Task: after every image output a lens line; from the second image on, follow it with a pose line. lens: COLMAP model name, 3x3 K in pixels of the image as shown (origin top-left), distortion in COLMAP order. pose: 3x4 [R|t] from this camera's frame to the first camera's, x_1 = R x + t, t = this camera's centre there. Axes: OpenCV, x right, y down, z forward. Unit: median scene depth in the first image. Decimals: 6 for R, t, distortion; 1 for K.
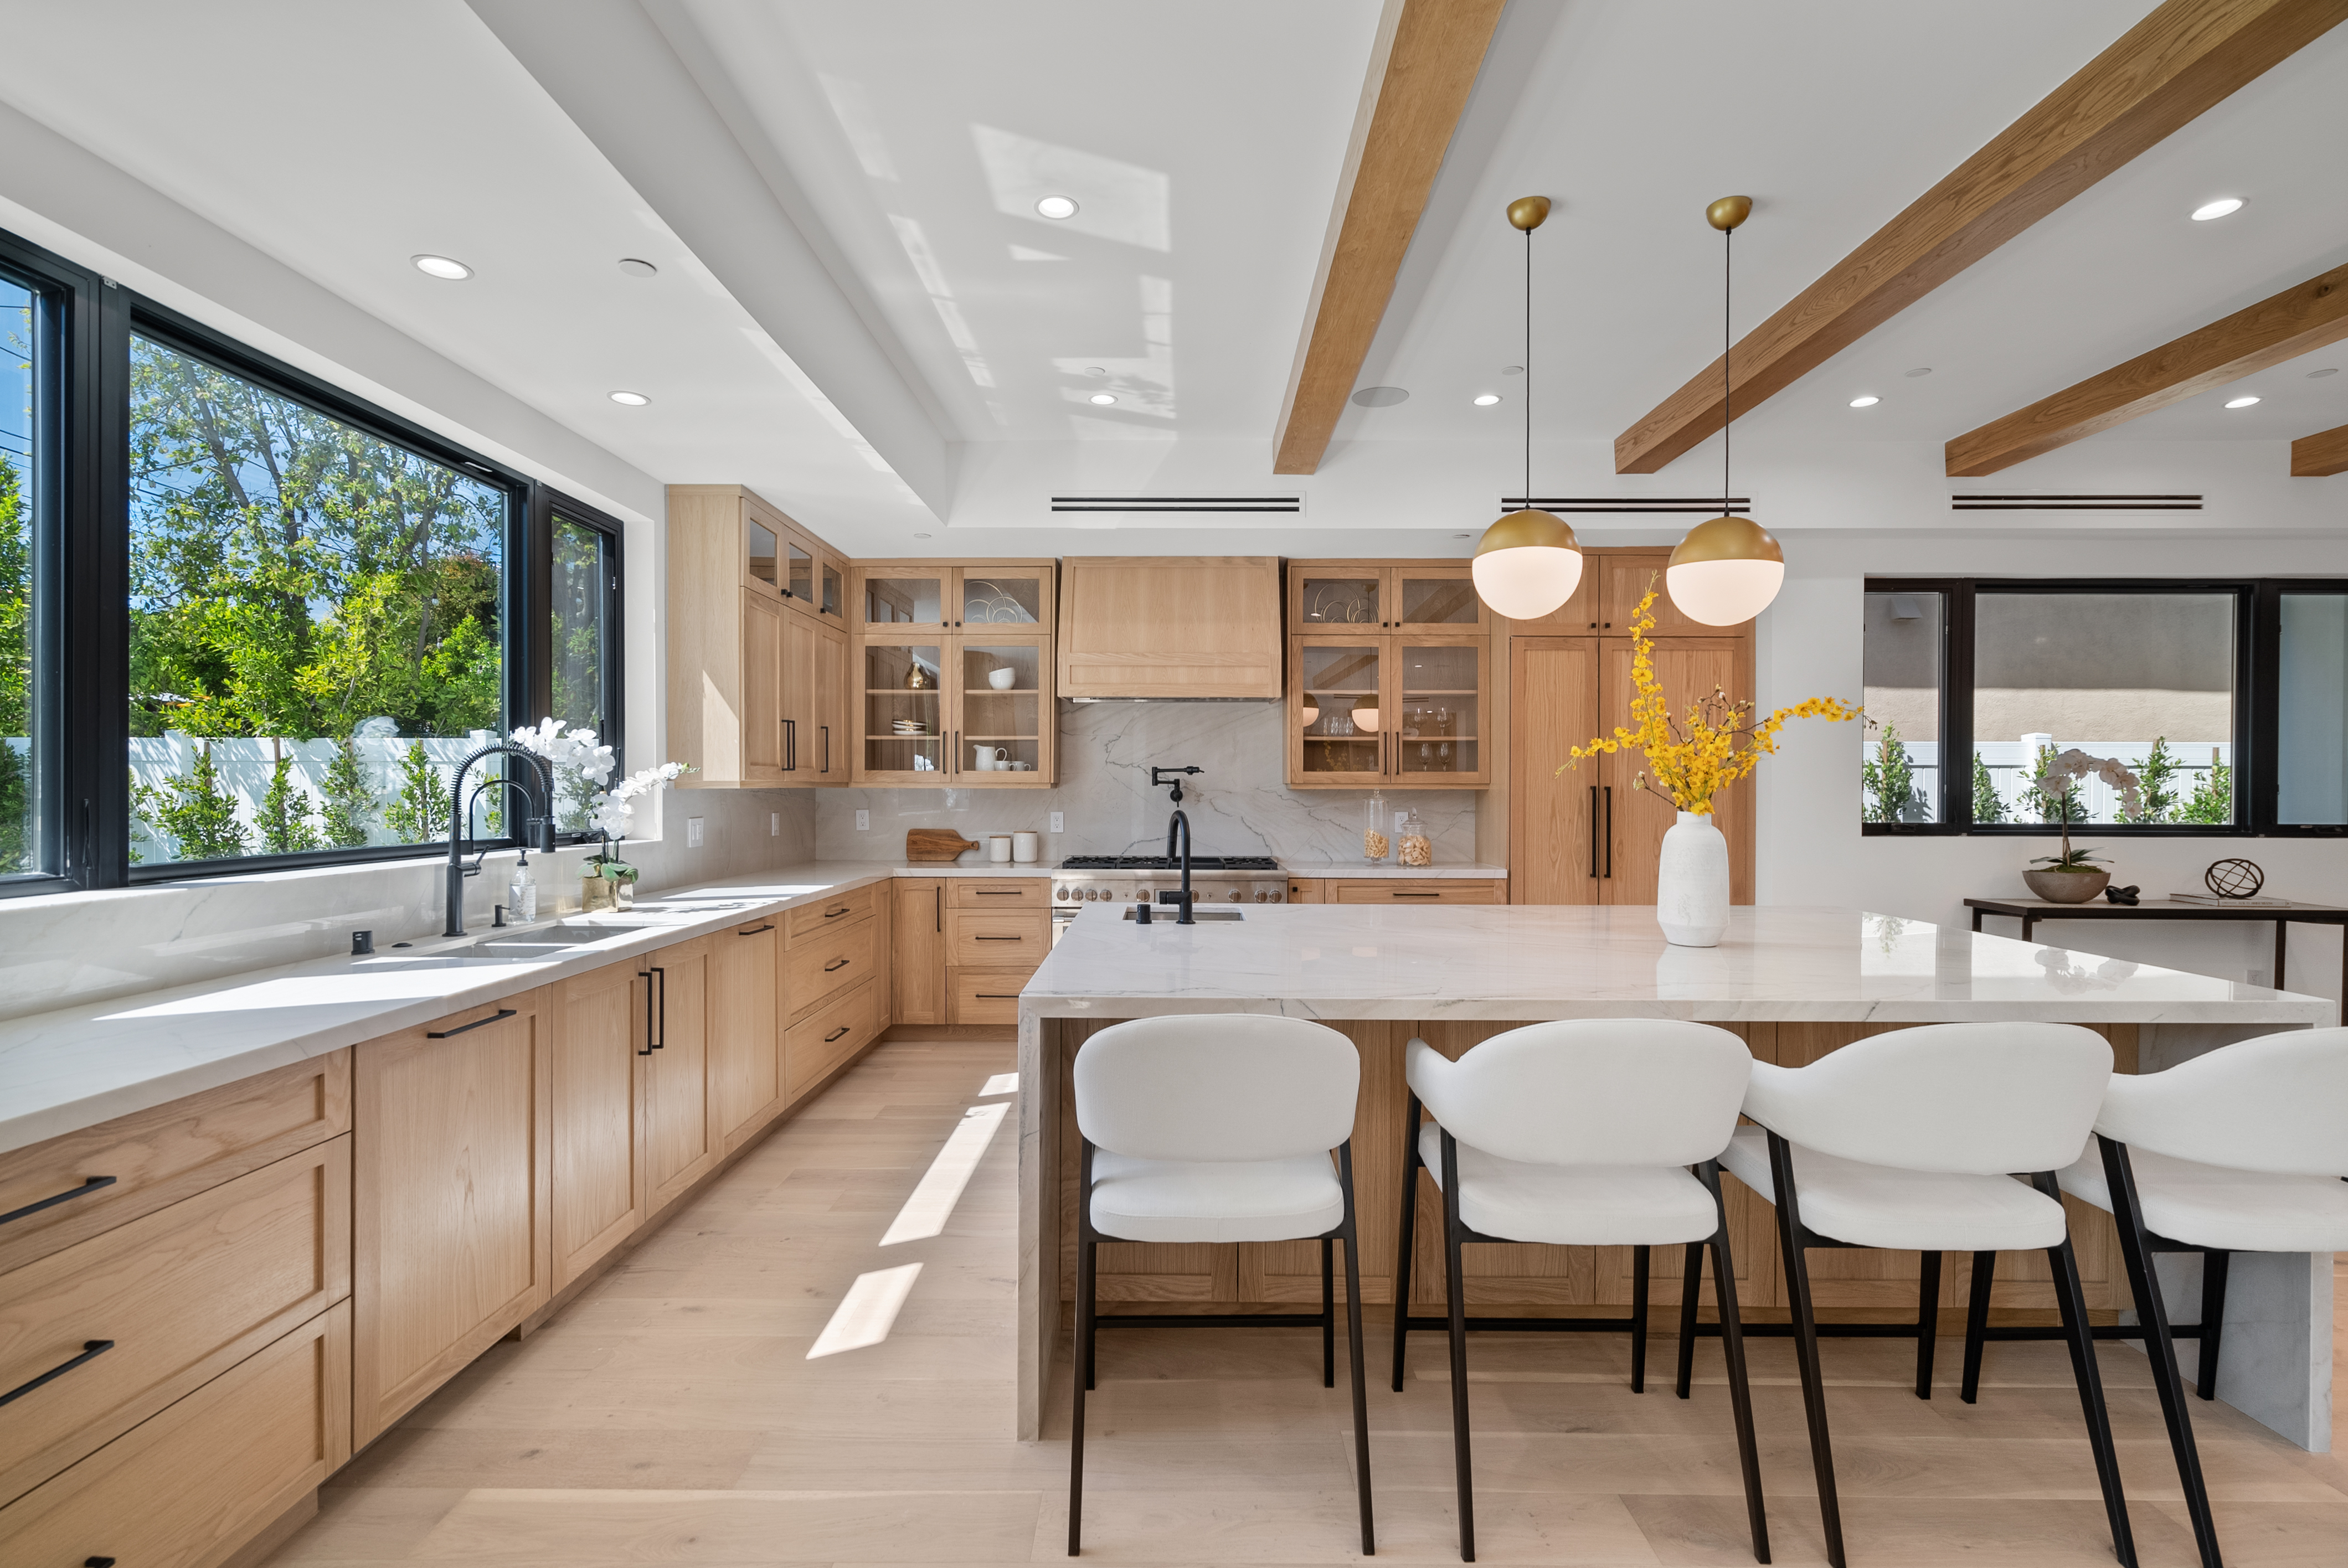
lens RADIAL K [[1081.7, 0, 1172.0], [0, 1081.7, 793.1], [0, 0, 1]] dist [0.000657, 0.001888]
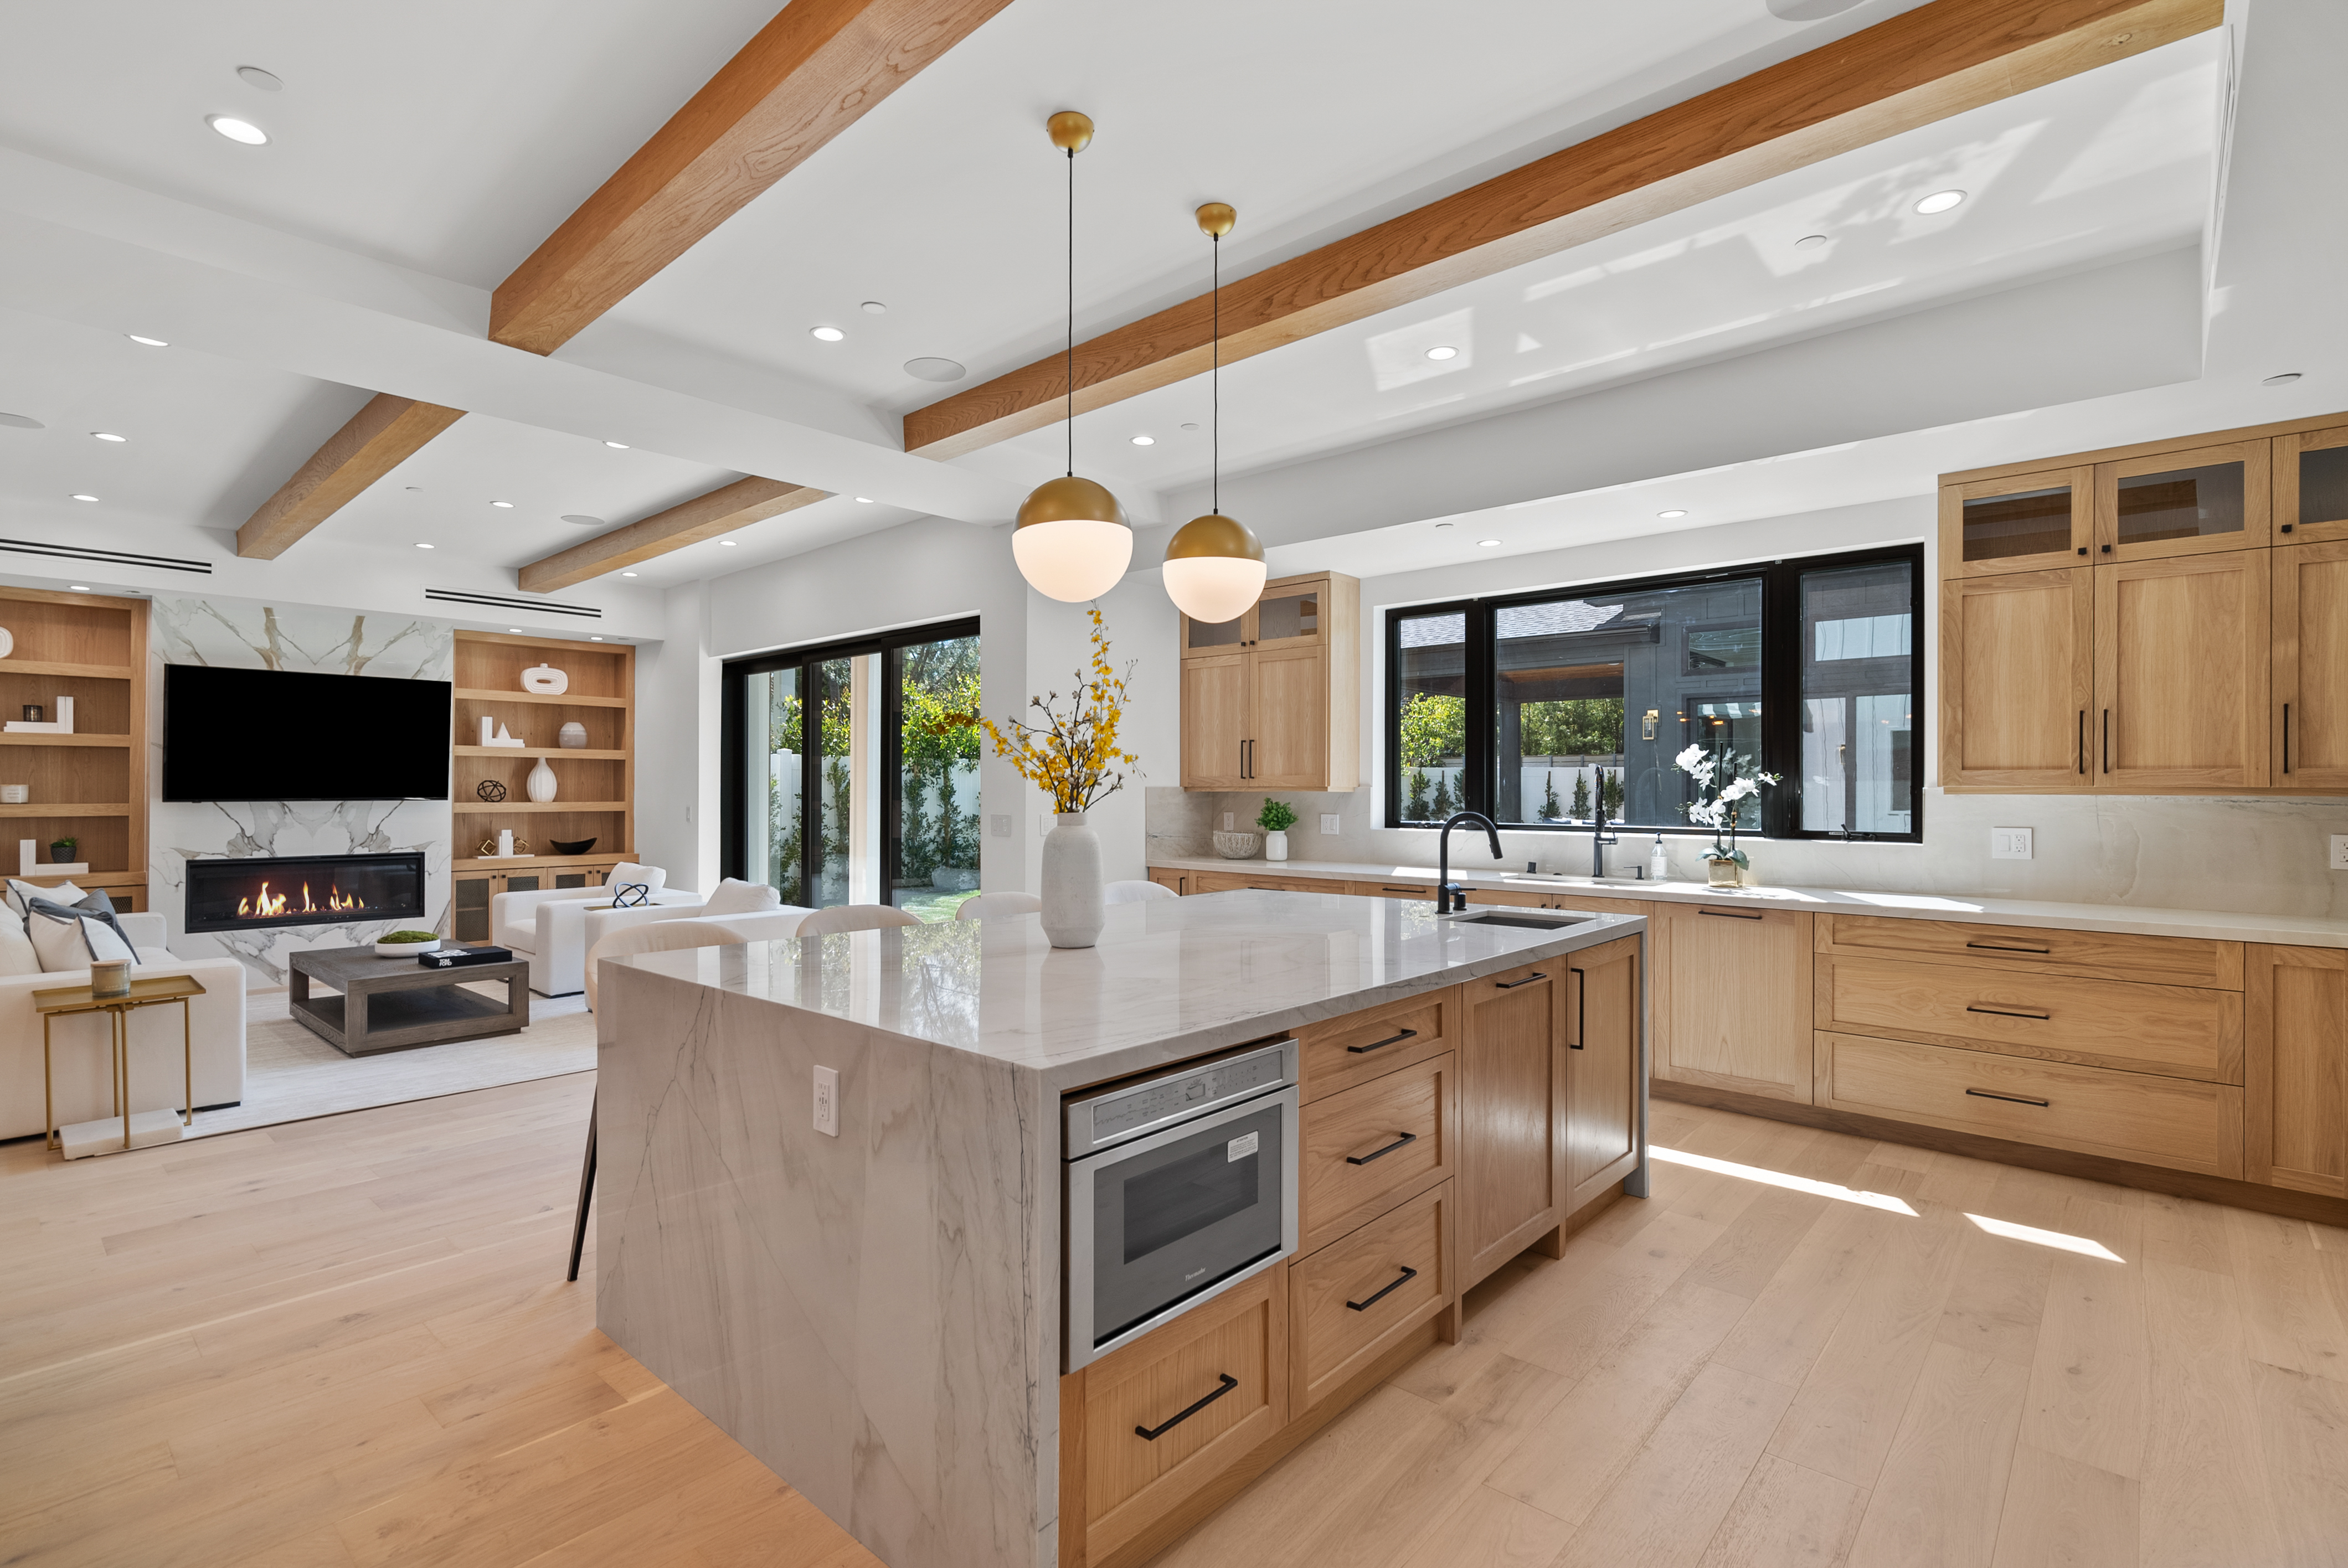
lens RADIAL K [[1092.4, 0, 1165.3], [0, 1092.4, 785.5], [0, 0, 1]] dist [-0.001538, 0.001170]
pose [[-0.667531, -0.007787, -0.744541, 0.645459], [-0.010261, 0.999947, -0.001259, -0.004141], [0.744511, 0.006799, -0.667576, 0.951409]]
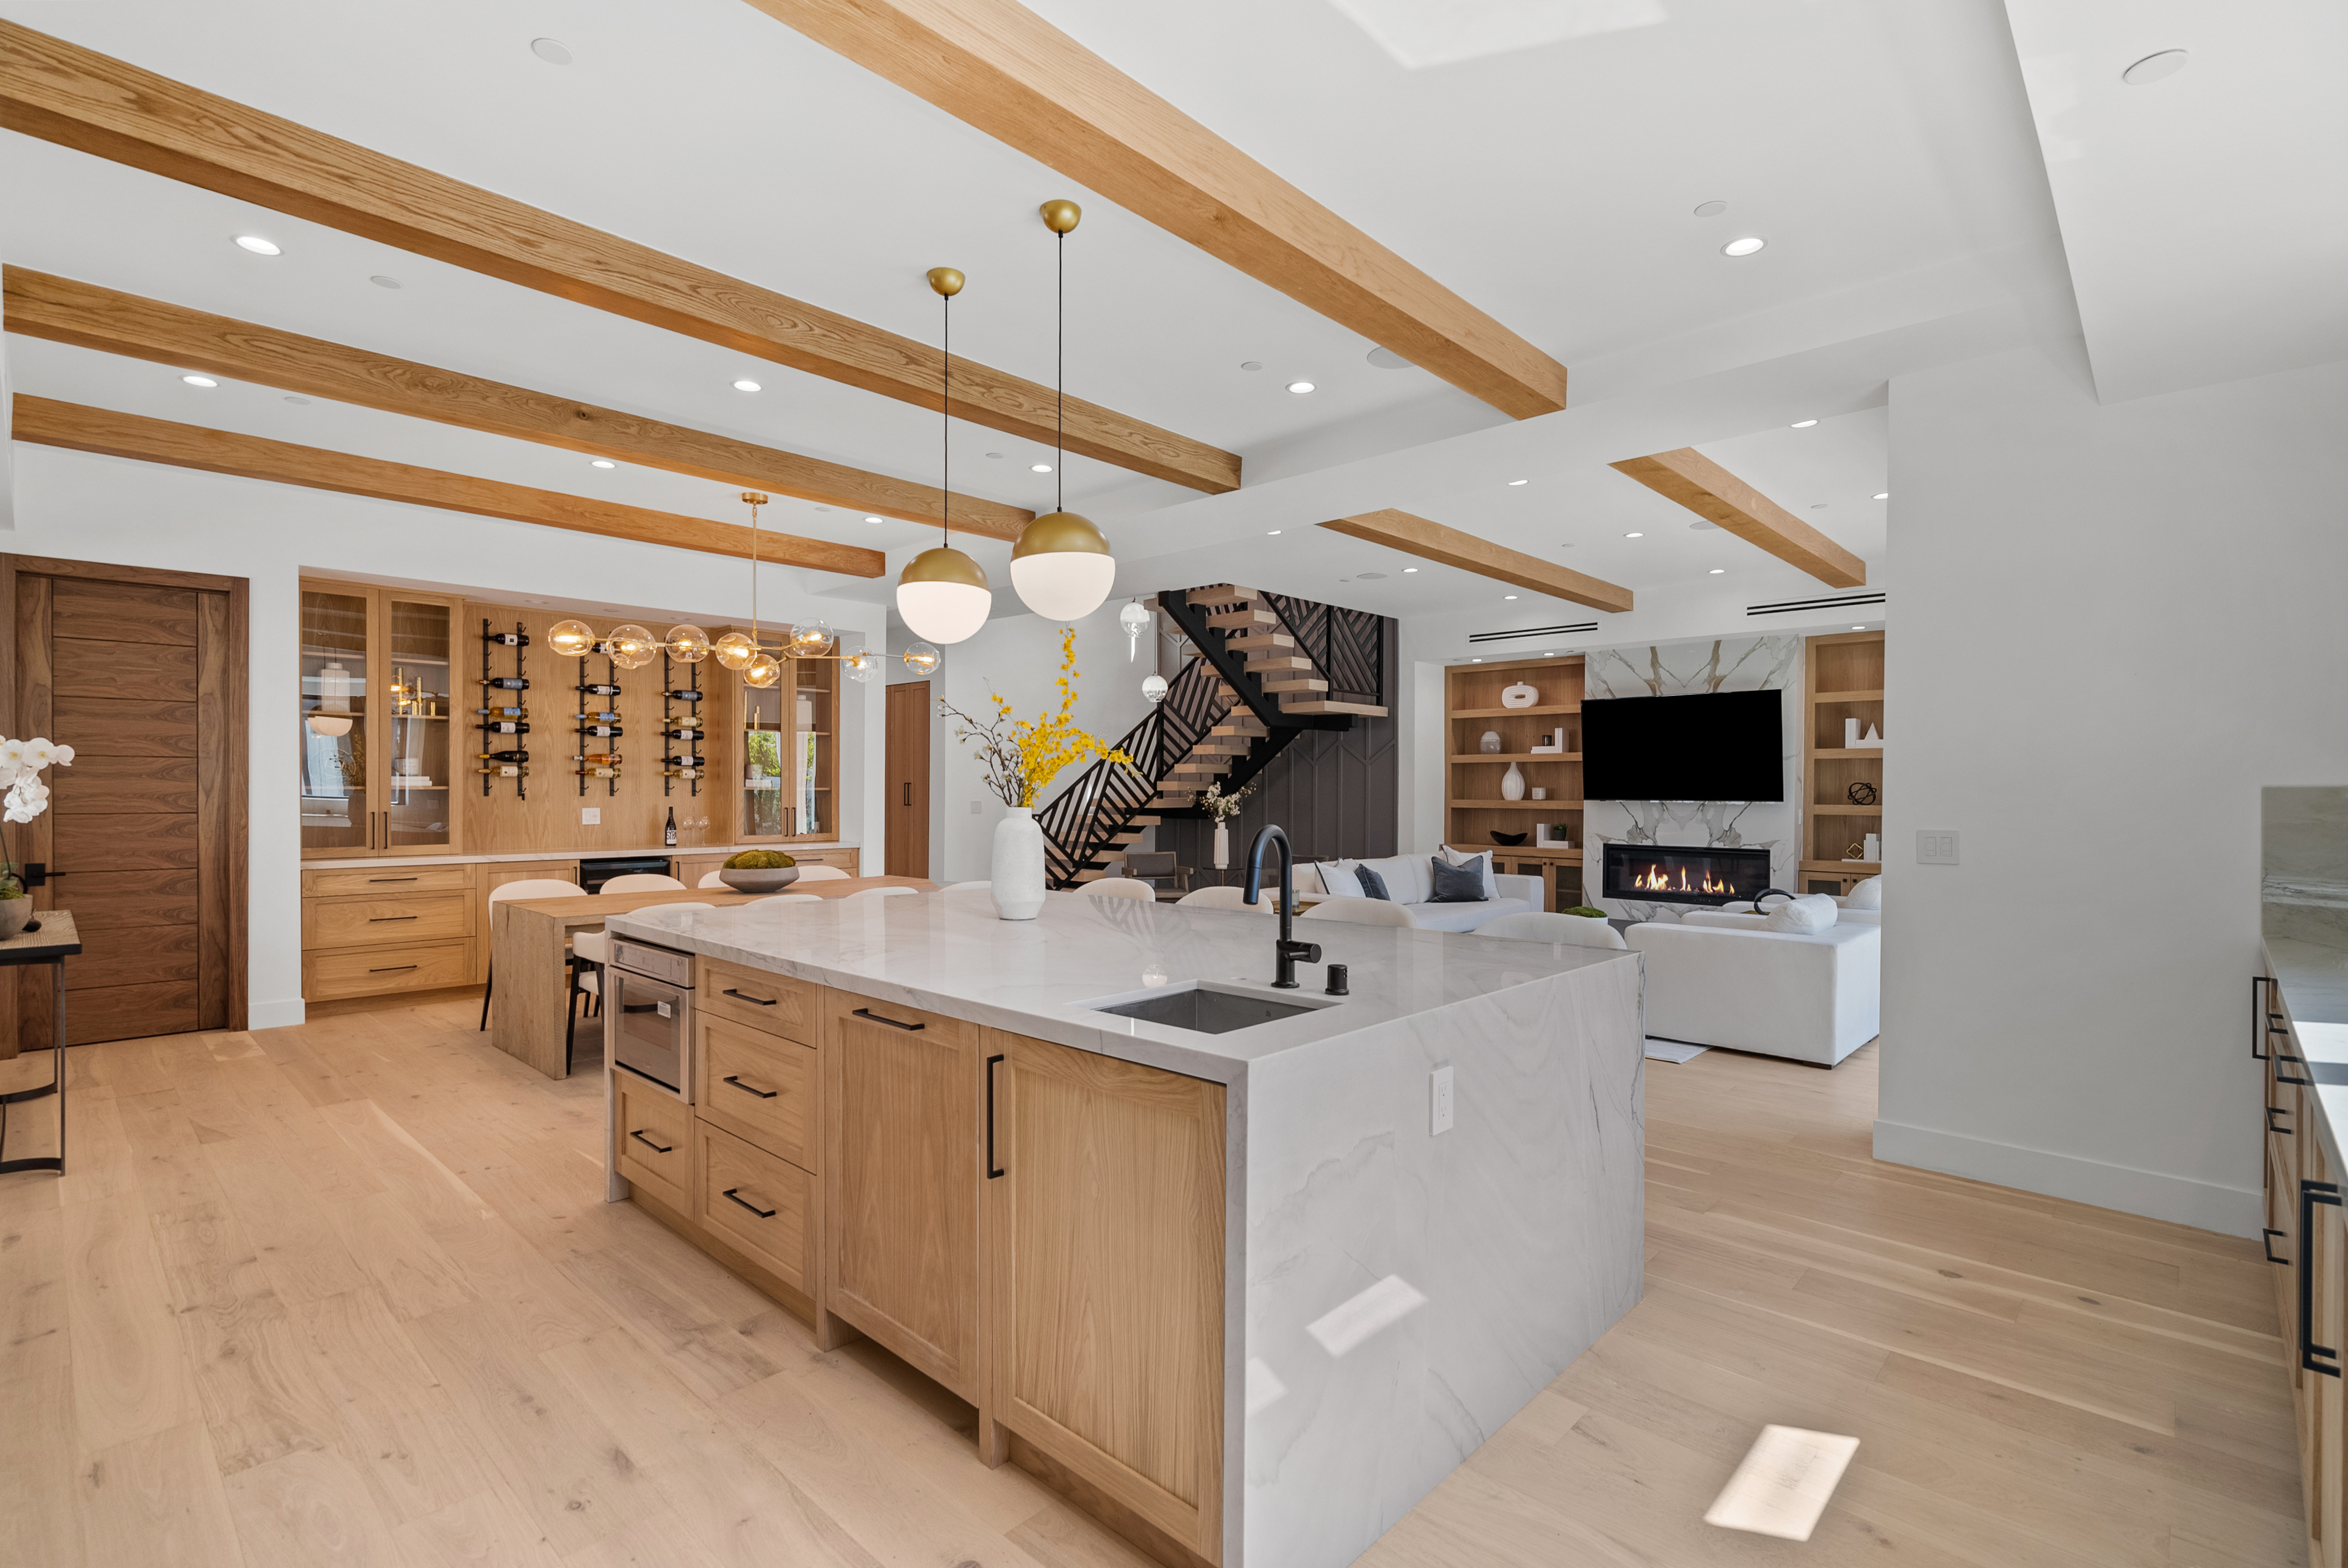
lens RADIAL K [[1073.7, 0, 1162.2], [0, 1073.7, 796.2], [0, 0, 1]] dist [-0.000893, 0.000603]
pose [[-0.726120, -0.010681, 0.687485, -0.247903], [-0.000105, 0.999881, 0.015423, -0.007470], [-0.687568, 0.011127, -0.726035, 0.961144]]
